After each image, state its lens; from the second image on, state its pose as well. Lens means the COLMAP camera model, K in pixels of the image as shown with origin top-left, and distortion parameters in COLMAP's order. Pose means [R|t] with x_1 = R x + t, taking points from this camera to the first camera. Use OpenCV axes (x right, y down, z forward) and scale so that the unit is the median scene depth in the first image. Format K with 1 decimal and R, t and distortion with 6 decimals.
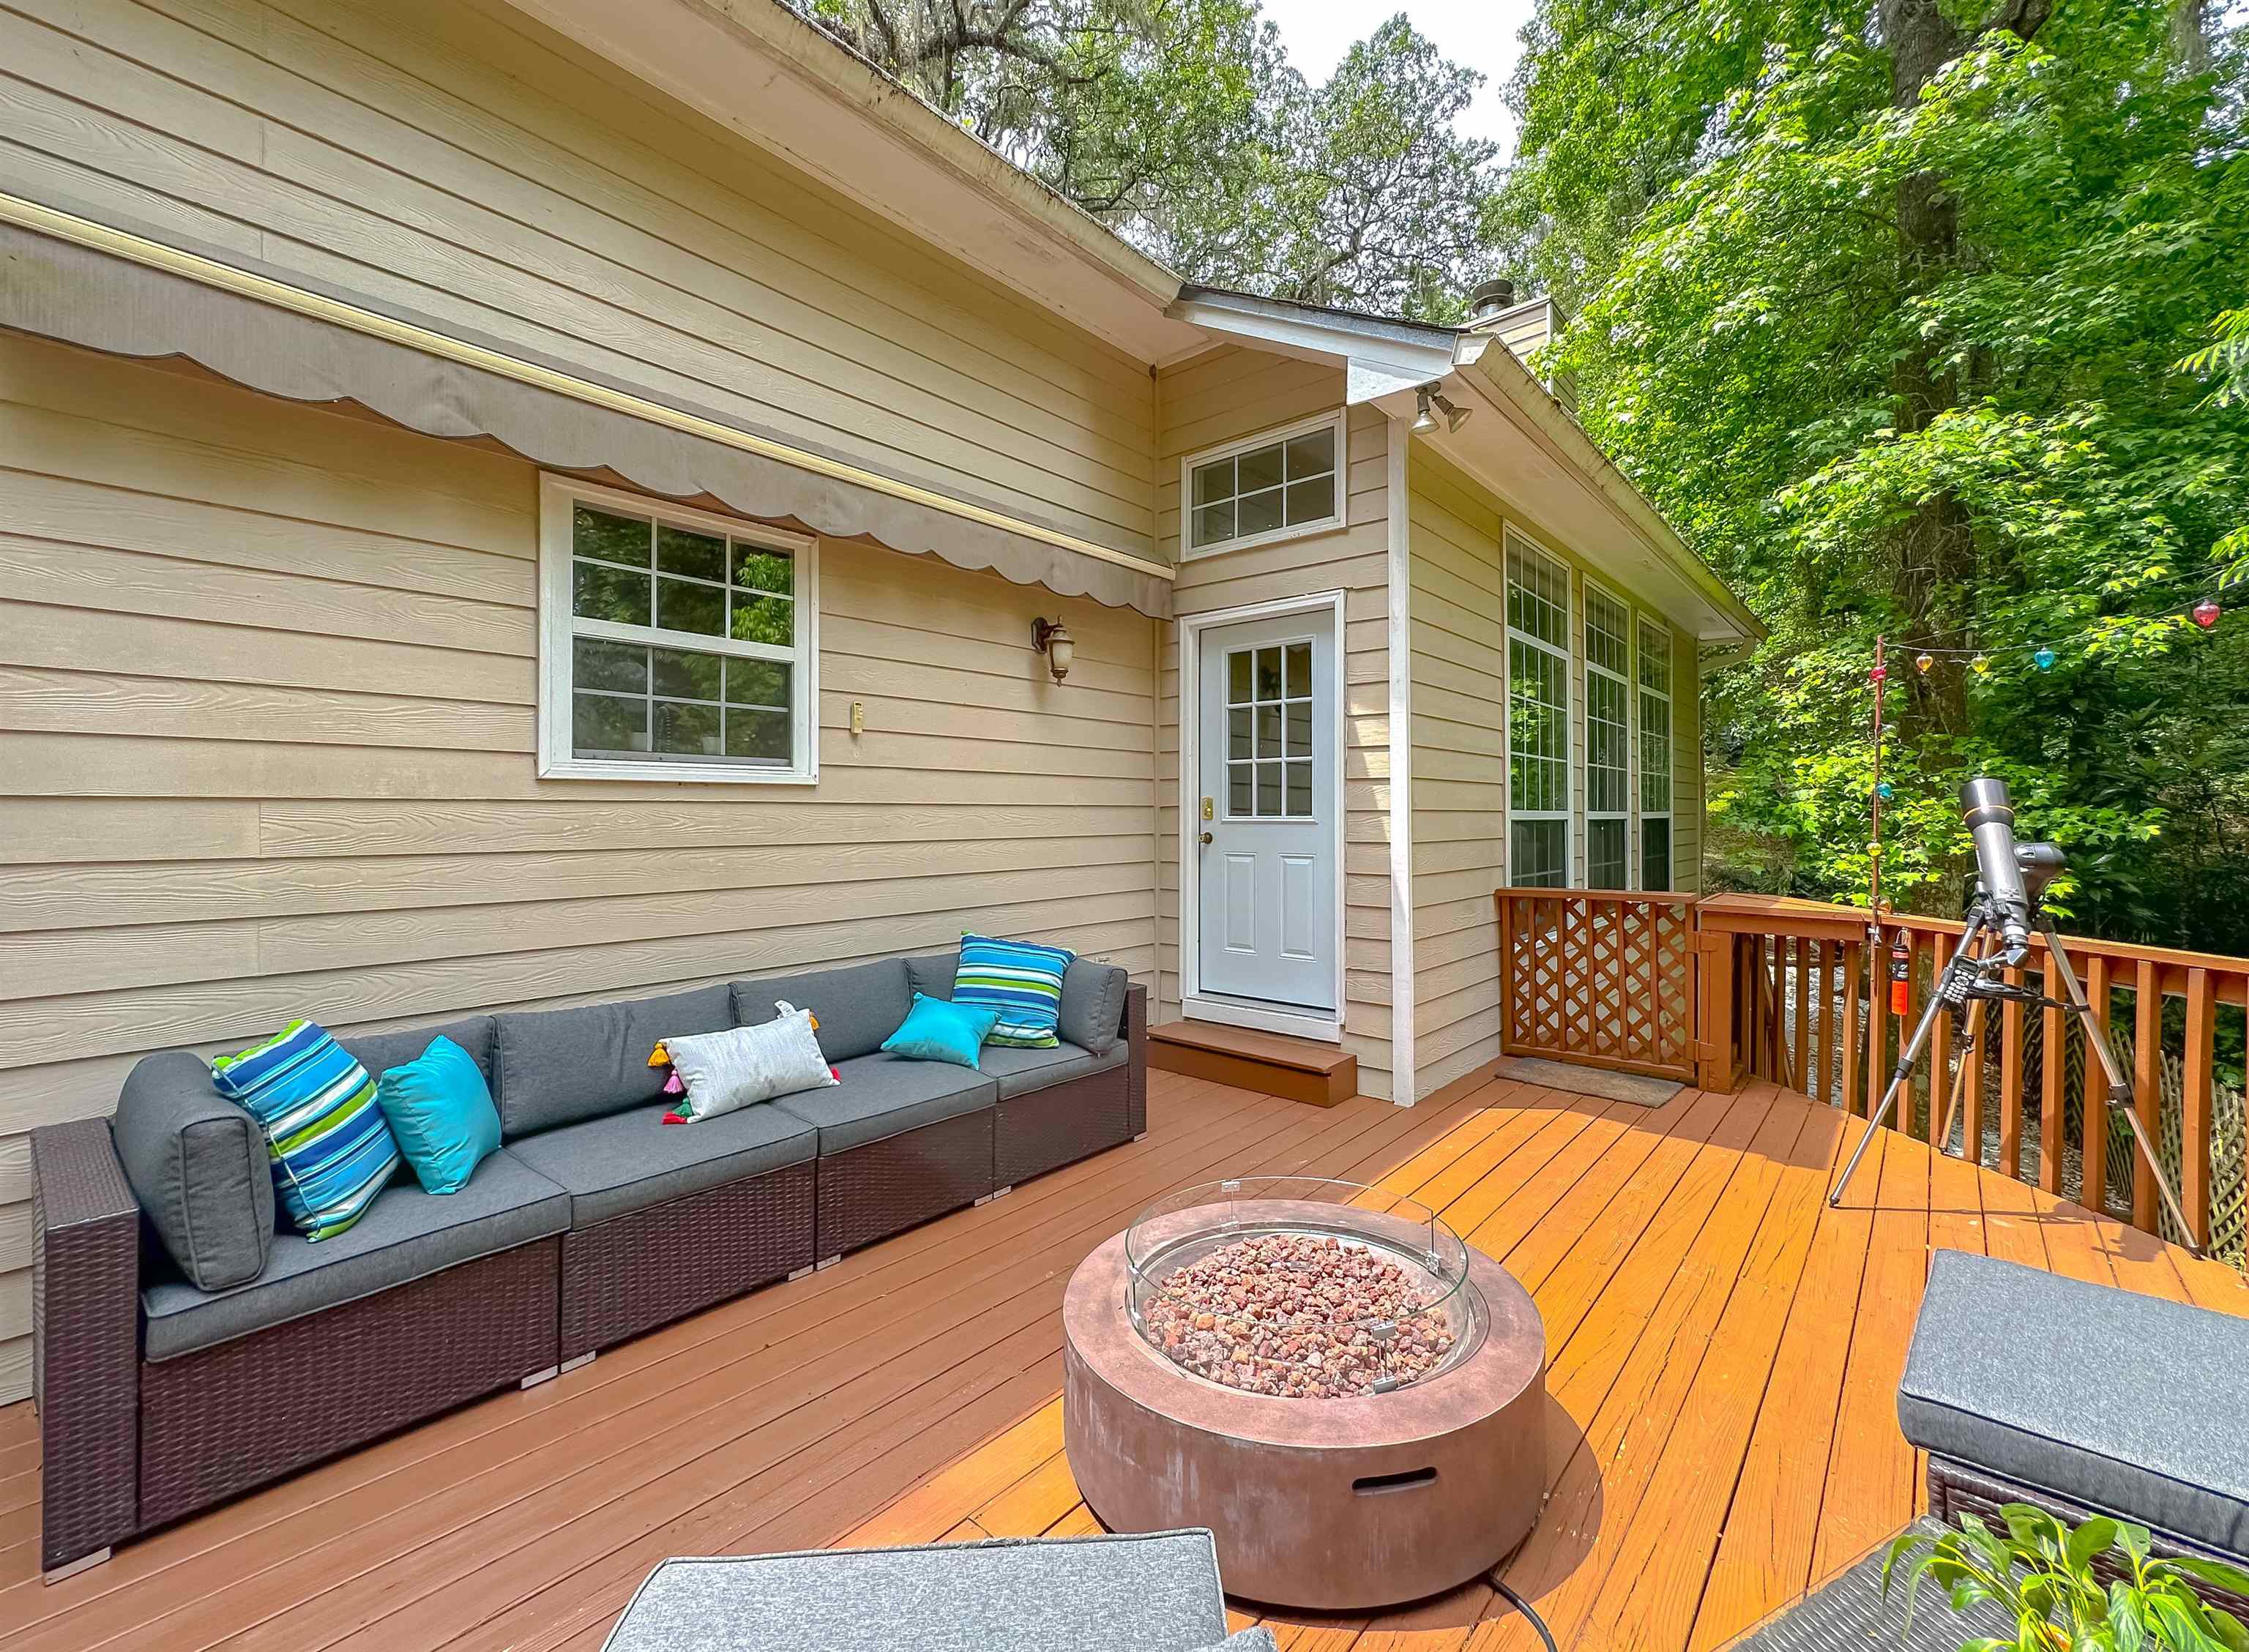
lens RADIAL K [[929.8, 0, 1194.4], [0, 929.8, 821.0], [0, 0, 1]] dist [0.002517, 0.000264]
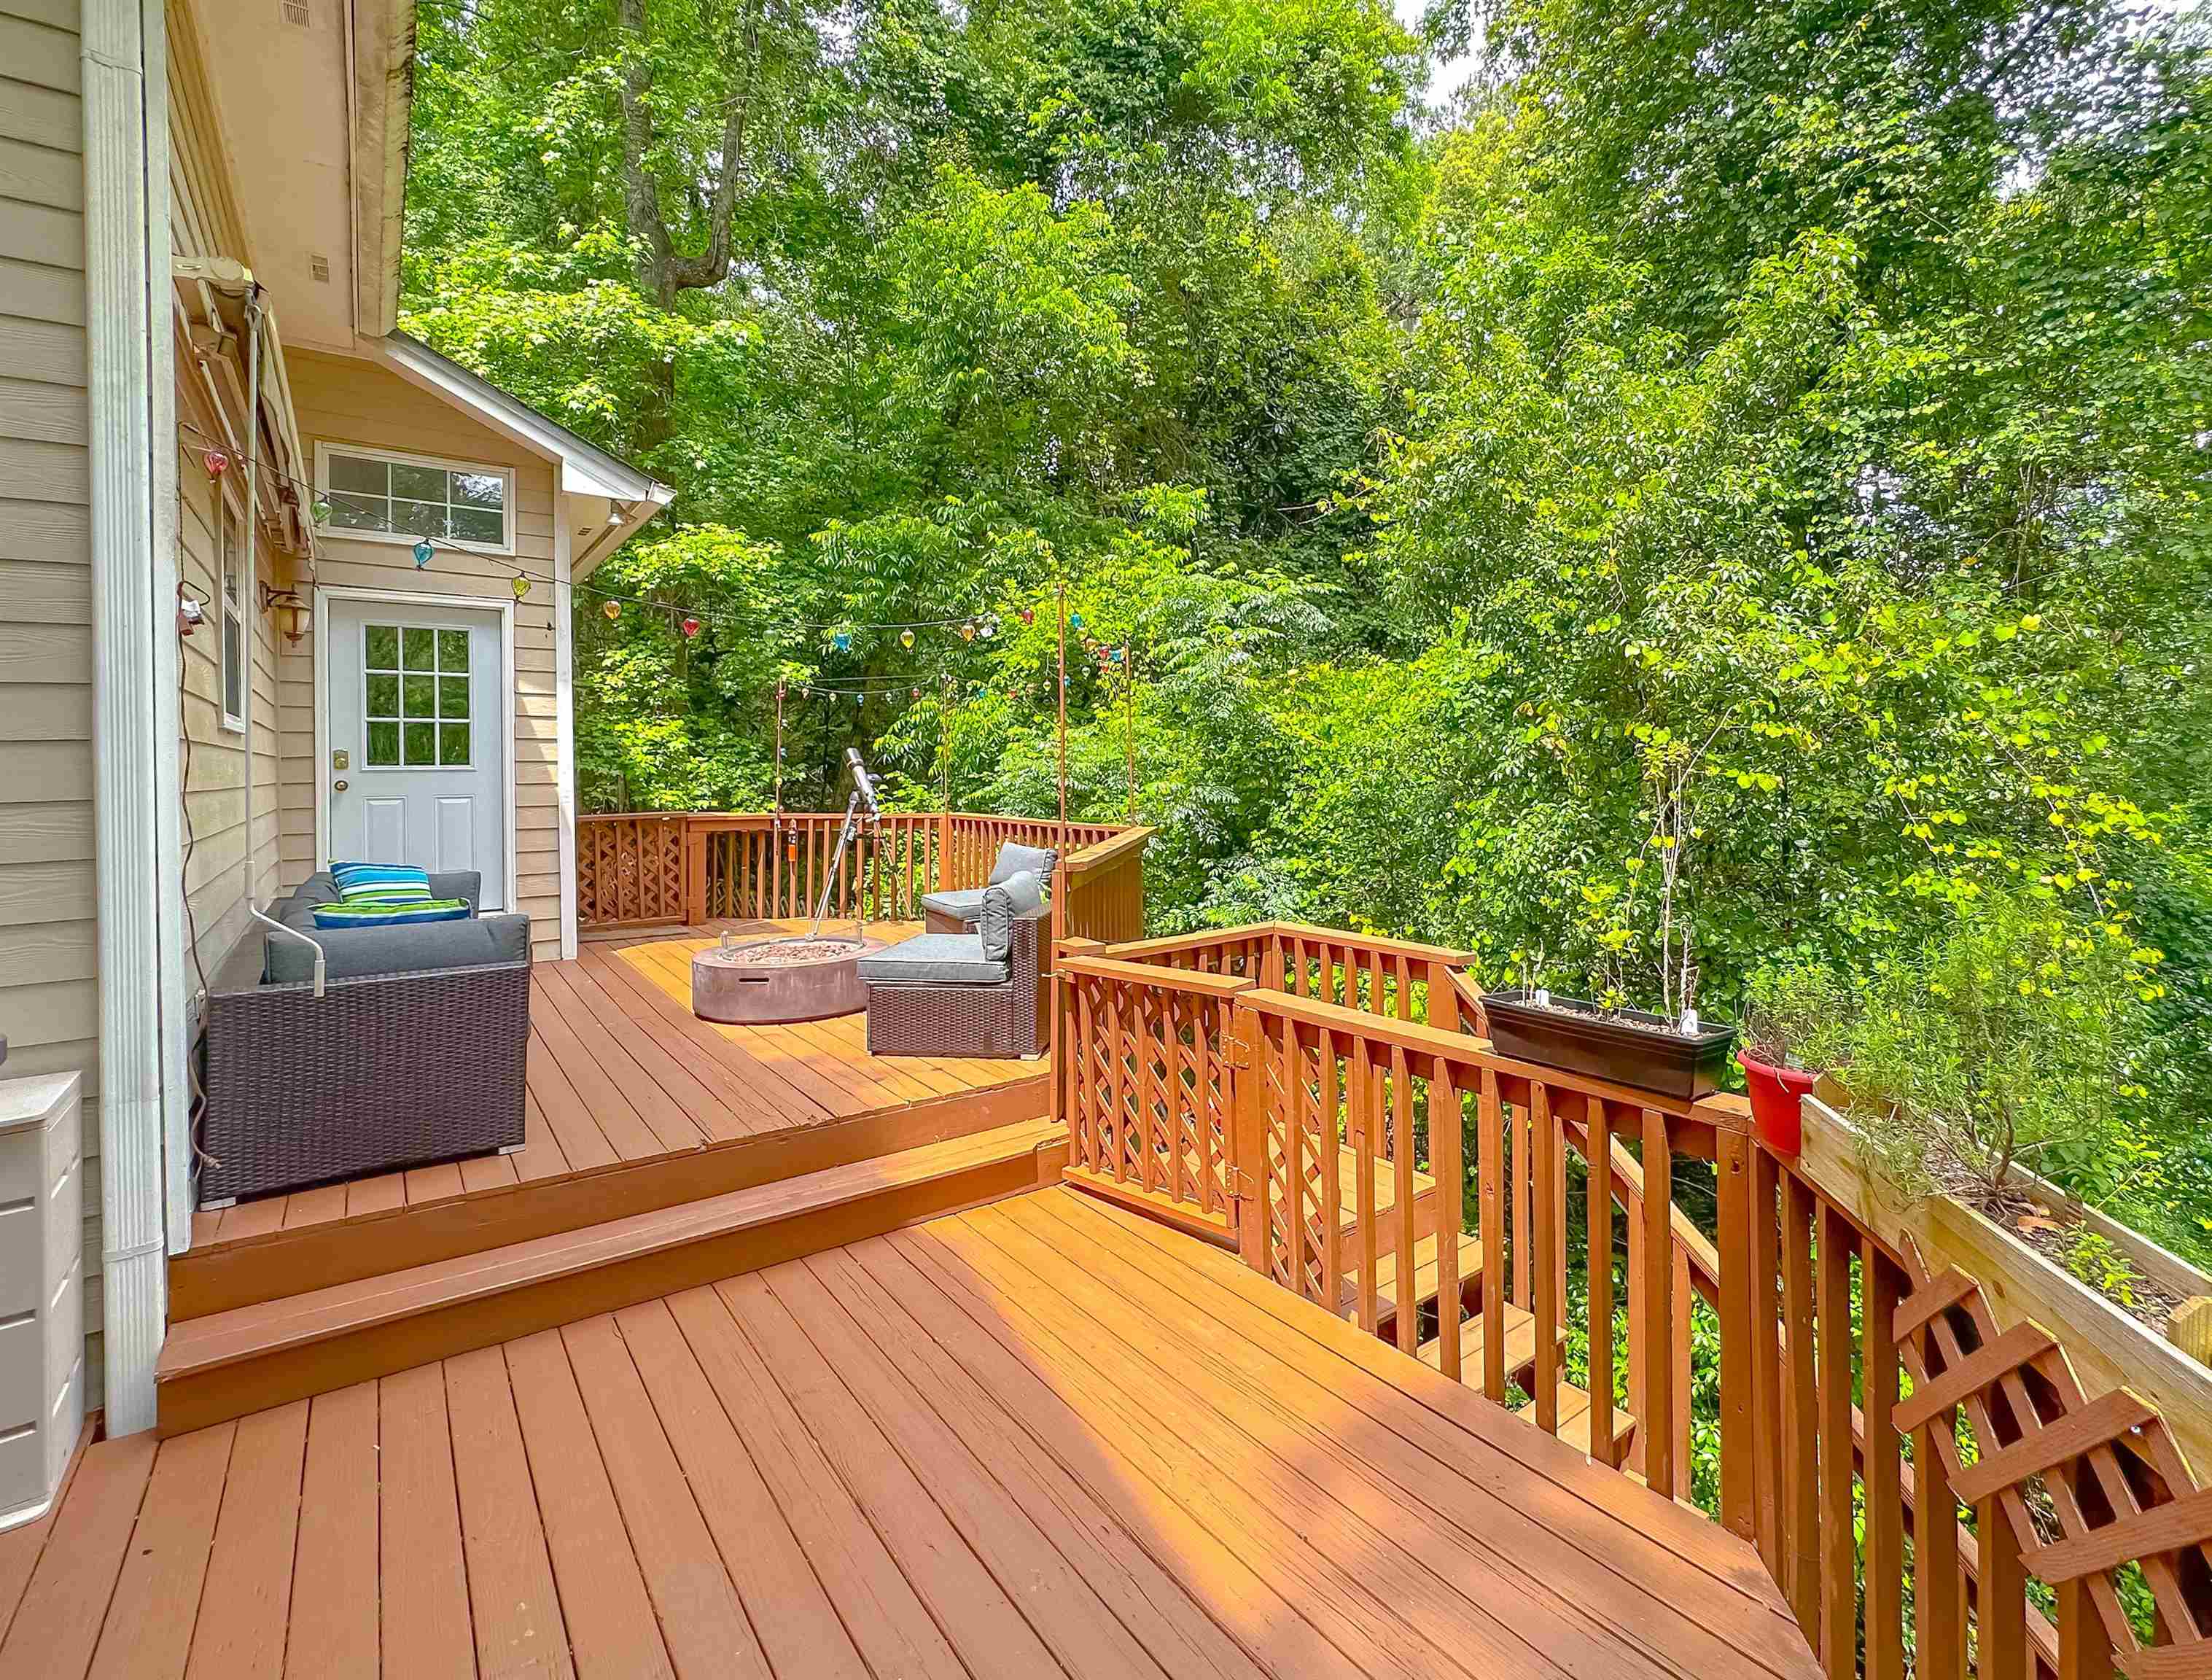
lens RADIAL K [[1070.0, 0, 1164.2], [0, 1070.0, 759.5], [0, 0, 1]] dist [0.001983, -0.000008]
pose [[0.239121, 0.004570, 0.970979, -1.048578], [0.010960, 0.999913, -0.007405, 0.007810], [-0.970928, 0.012412, 0.239050, -0.284852]]
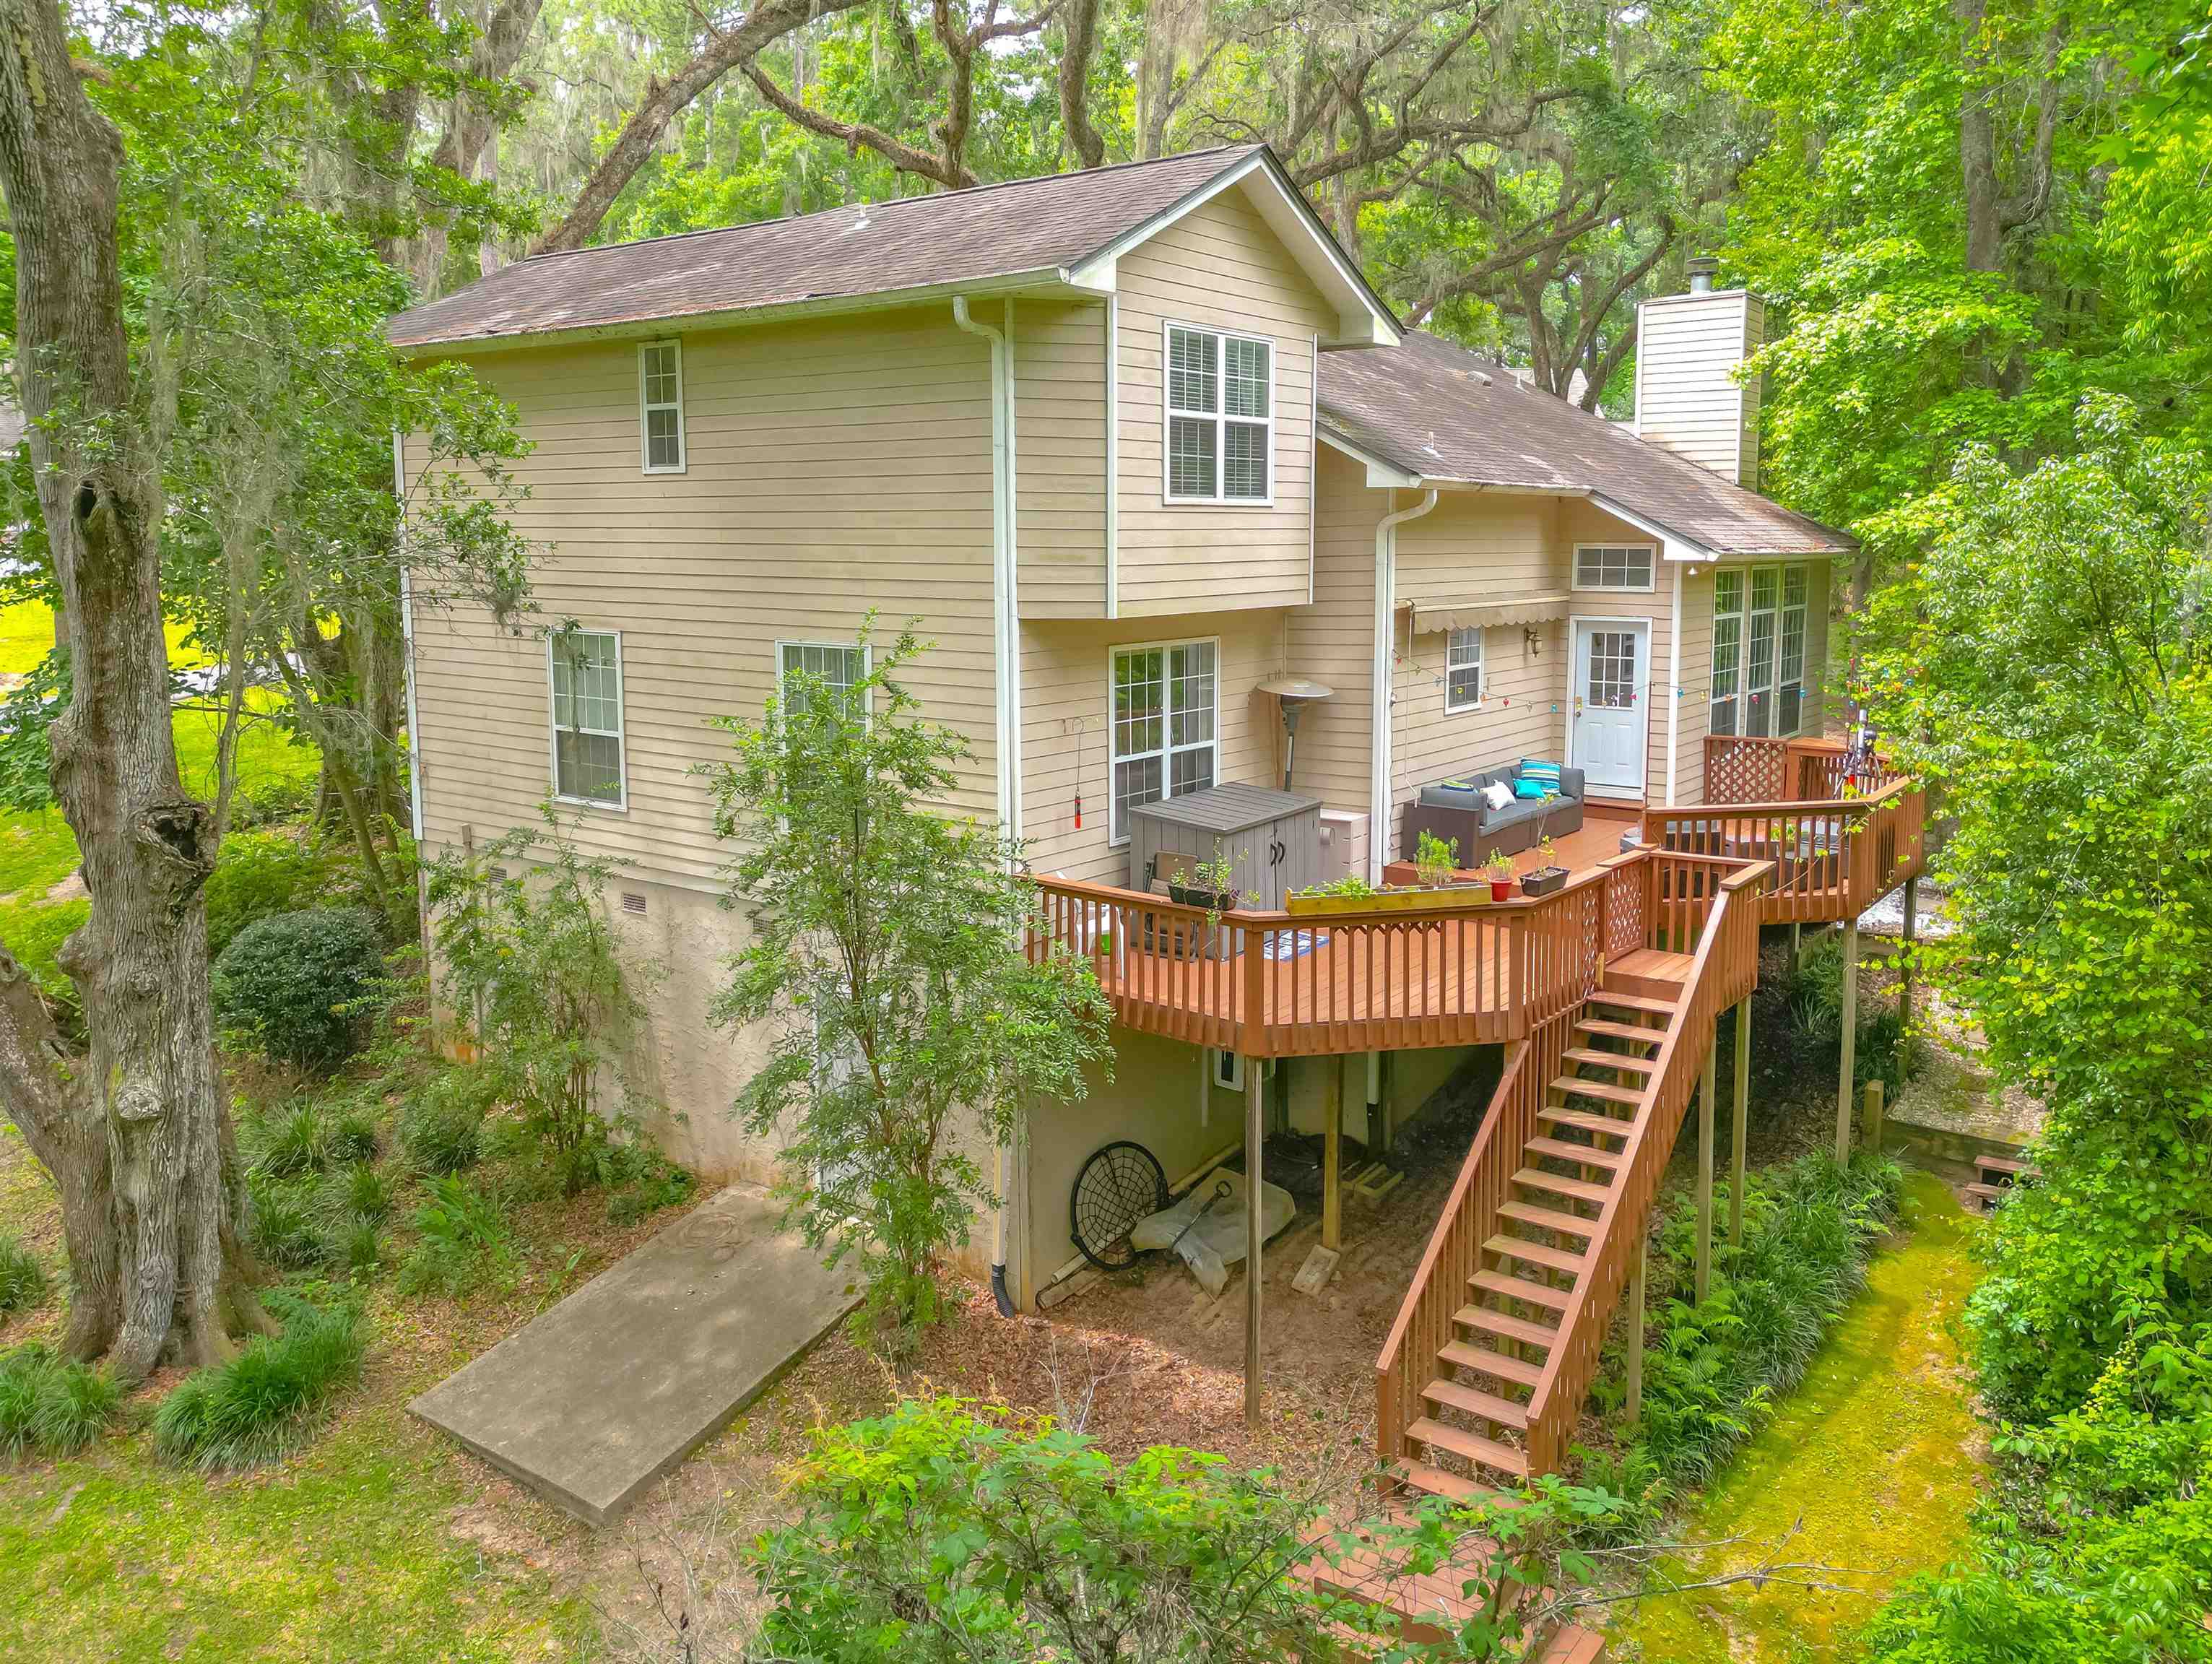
lens RADIAL K [[1704.2, 0, 1111.5], [0, 1704.2, 818.5], [0, 0, 1]] dist [-0.008707, 0.001990]
pose [[0.999525, -0.010350, 0.029043, -1.283886], [0.005636, 0.987435, 0.157925, -0.405601], [-0.030313, -0.157686, 0.987024, -3.183869]]
